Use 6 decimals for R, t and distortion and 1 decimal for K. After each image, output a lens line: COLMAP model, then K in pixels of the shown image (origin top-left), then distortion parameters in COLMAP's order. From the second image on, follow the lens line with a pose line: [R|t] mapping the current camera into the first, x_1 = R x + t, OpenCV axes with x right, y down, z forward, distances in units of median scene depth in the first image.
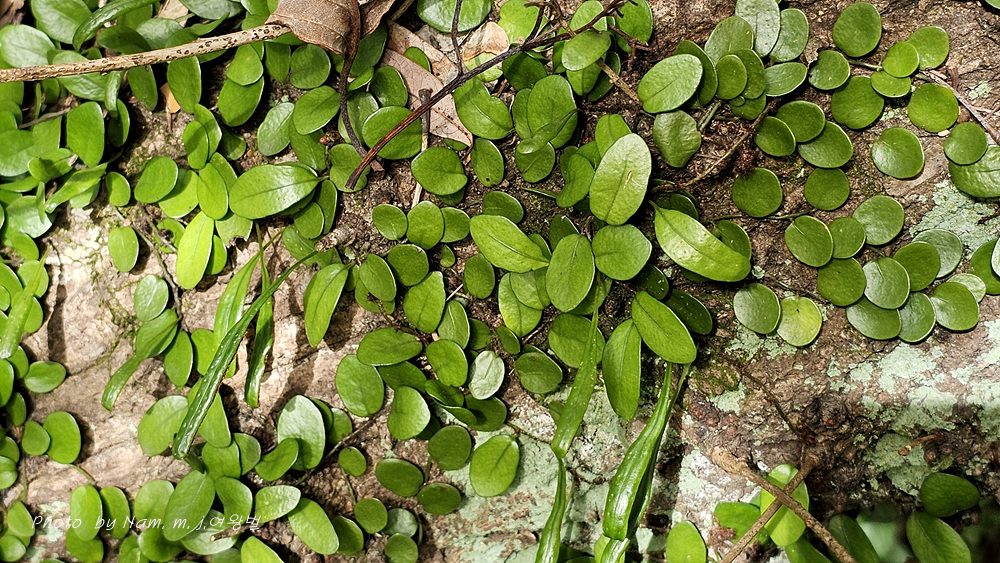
lens RADIAL K [[1885.7, 0, 457.3], [0, 1885.7, 243.9], [0, 0, 1]] dist [0.267471, -1.676113]
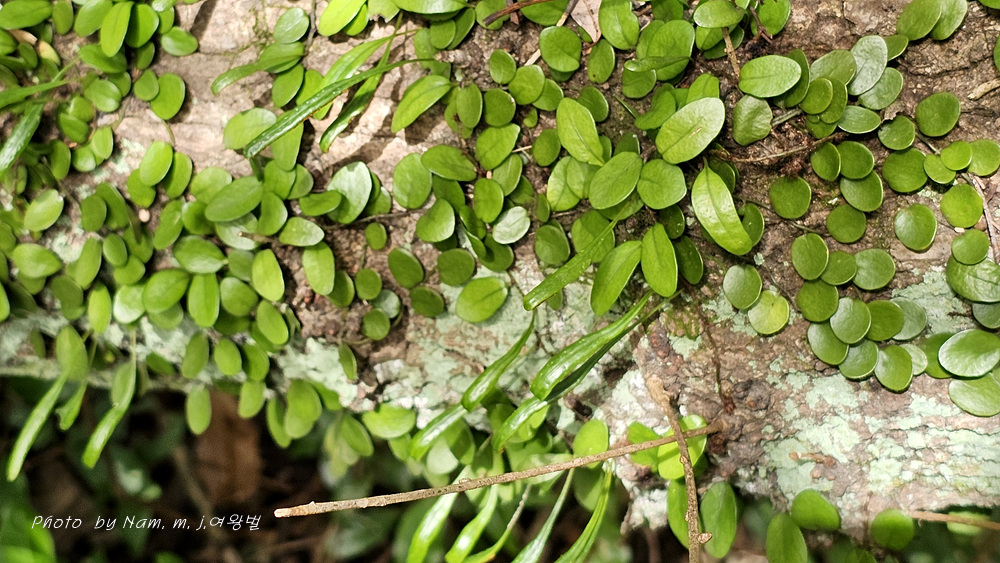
lens RADIAL K [[1885.7, 0, 457.3], [0, 1885.7, 243.9], [0, 0, 1]] dist [0.267471, -1.676113]
pose [[0.872906, 0.486309, -0.039216, 0.037046], [-0.482100, 0.872104, 0.083748, -0.001105], [0.074928, -0.054198, 0.995715, -0.148107]]
